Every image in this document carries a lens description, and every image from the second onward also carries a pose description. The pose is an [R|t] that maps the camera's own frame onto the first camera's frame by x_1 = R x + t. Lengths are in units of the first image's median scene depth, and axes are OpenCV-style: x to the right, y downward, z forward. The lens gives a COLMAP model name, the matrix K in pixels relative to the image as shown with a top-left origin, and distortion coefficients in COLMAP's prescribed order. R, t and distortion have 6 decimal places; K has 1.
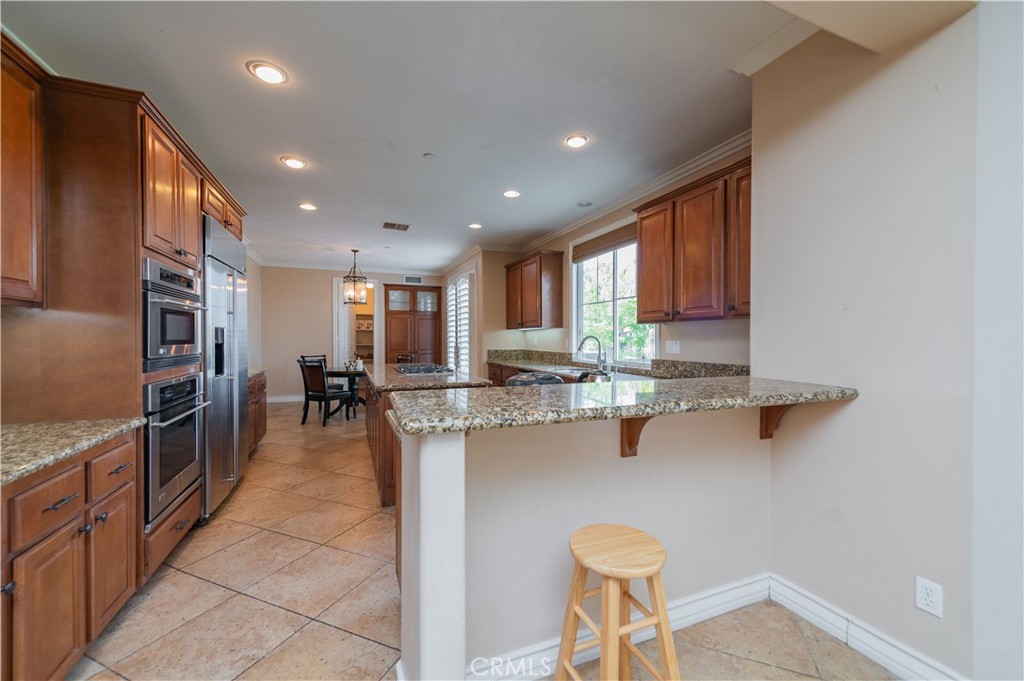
lens RADIAL K [[403.3, 0, 518.6], [0, 403.3, 336.7], [0, 0, 1]] dist [0.011342, -0.002843]
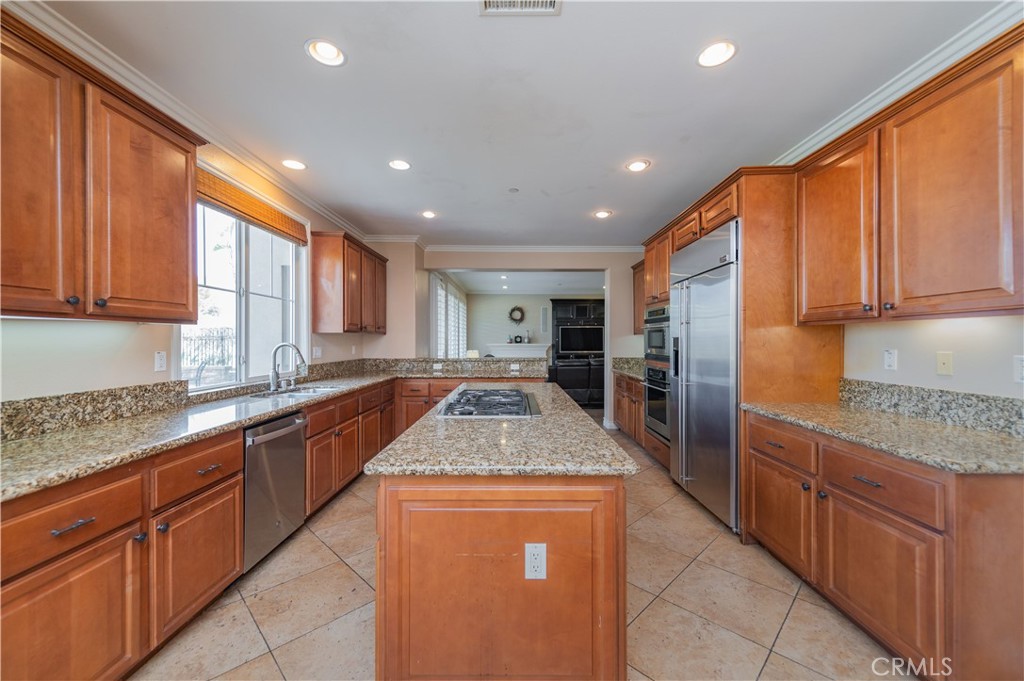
lens RADIAL K [[403.3, 0, 512.0], [0, 403.3, 341.2], [0, 0, 1]] dist [0.011342, -0.002843]
pose [[-0.923707, -0.003714, 0.383082, -0.305312], [-0.003080, 0.999993, 0.002269, -0.005056], [-0.383087, 0.000916, -0.923712, 0.947434]]
